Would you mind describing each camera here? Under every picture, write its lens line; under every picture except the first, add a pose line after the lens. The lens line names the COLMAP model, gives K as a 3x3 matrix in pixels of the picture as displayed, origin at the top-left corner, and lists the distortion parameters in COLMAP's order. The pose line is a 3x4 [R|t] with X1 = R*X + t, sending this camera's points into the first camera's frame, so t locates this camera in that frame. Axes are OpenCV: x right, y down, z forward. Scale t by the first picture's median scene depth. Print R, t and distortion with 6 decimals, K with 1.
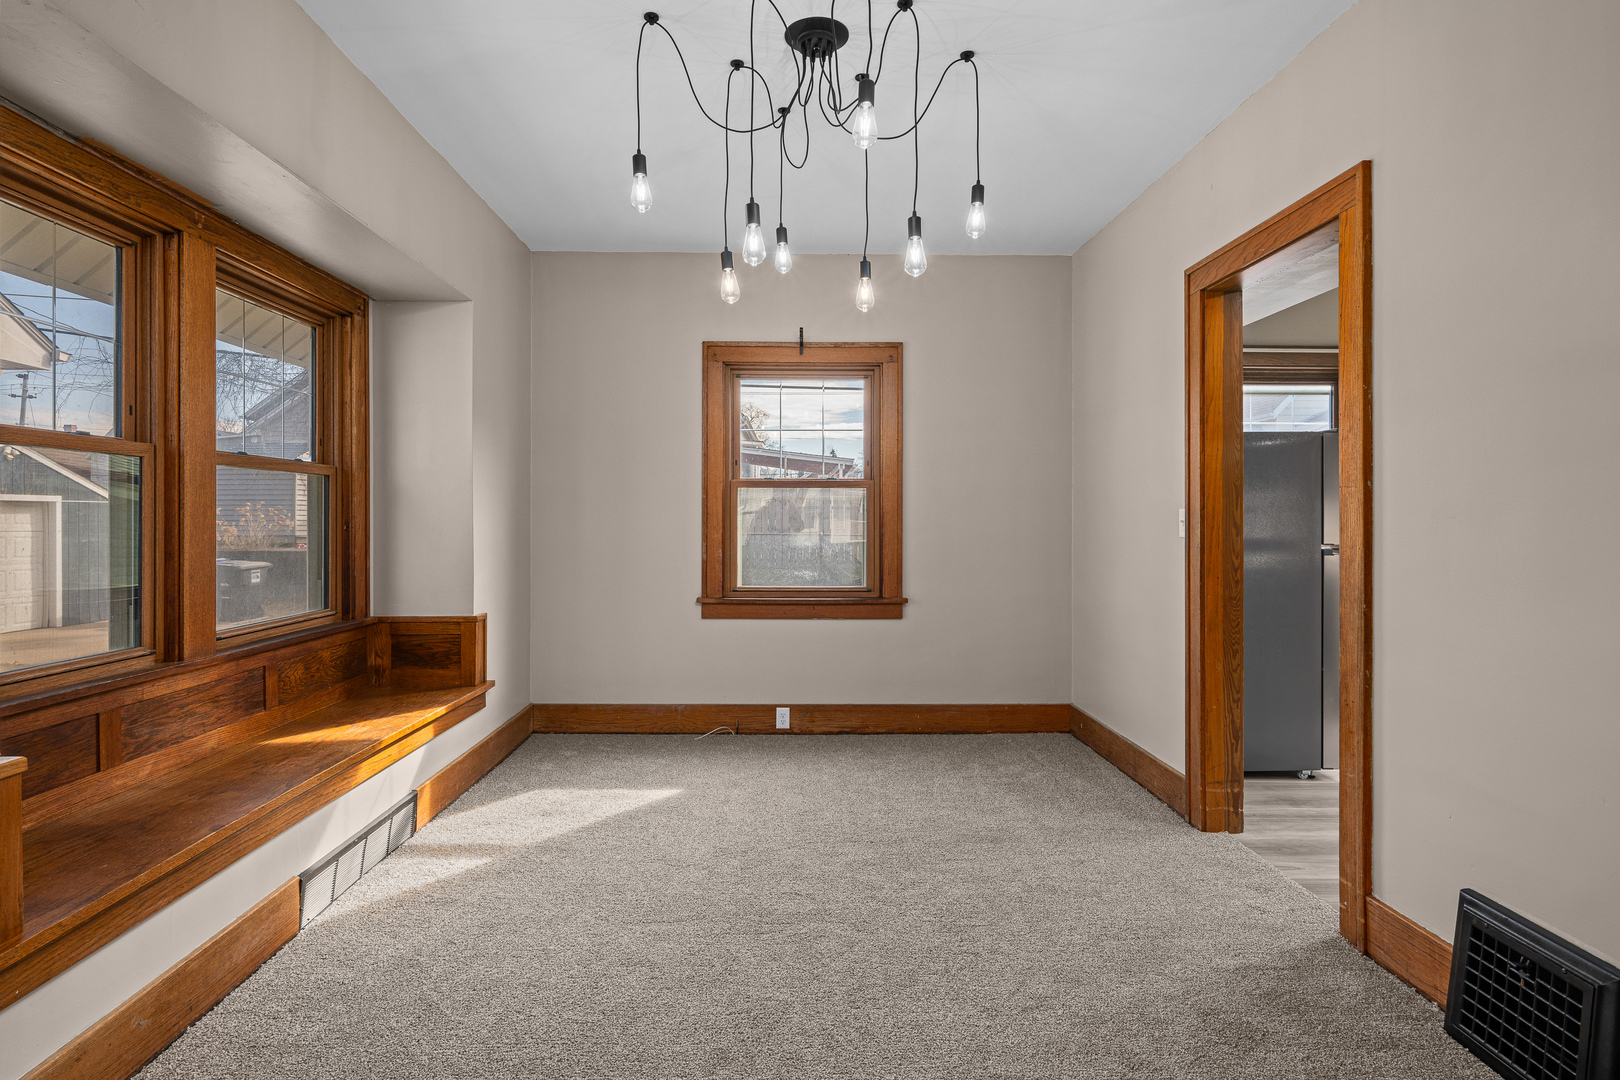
lens RADIAL K [[838.1, 0, 821.4], [0, 838.1, 523.6], [0, 0, 1]] dist [0.005928, -0.002301]
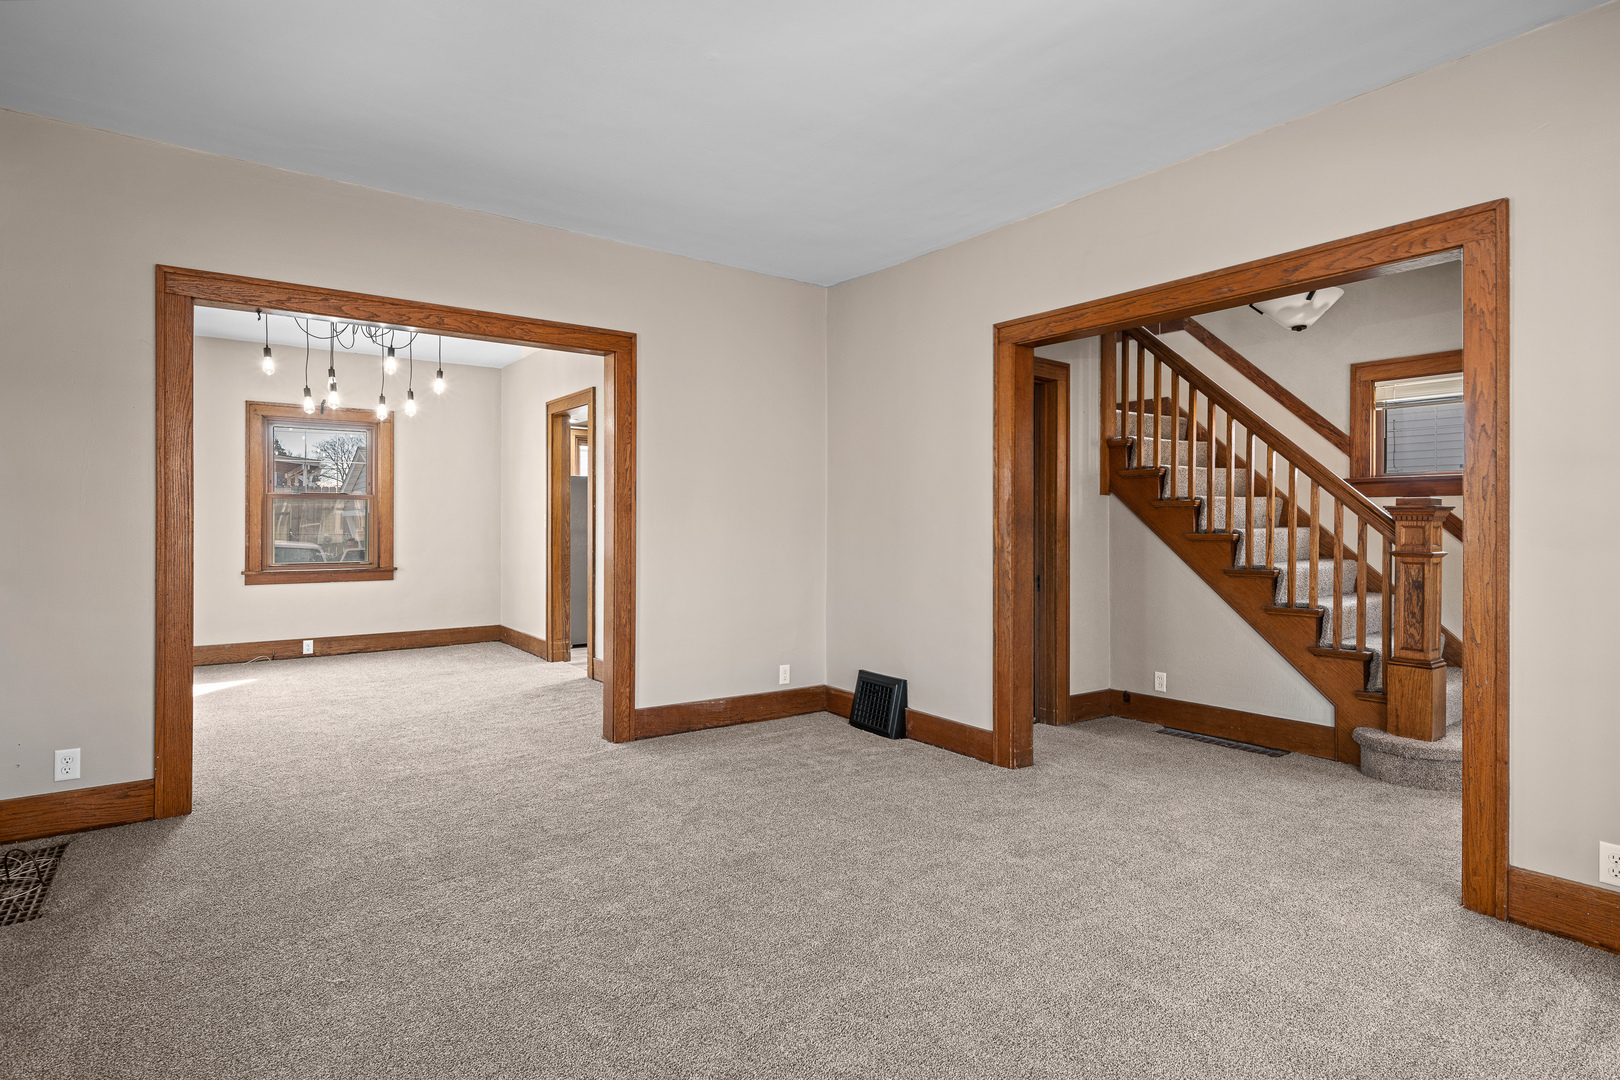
lens RADIAL K [[838.1, 0, 810.6], [0, 838.1, 523.6], [0, 0, 1]] dist [0.005928, -0.002301]
pose [[0.832638, 0.002492, 0.553813, -0.134235], [0.001118, 0.999980, -0.006180, 0.013875], [-0.553817, 0.005765, 0.832618, -0.823857]]
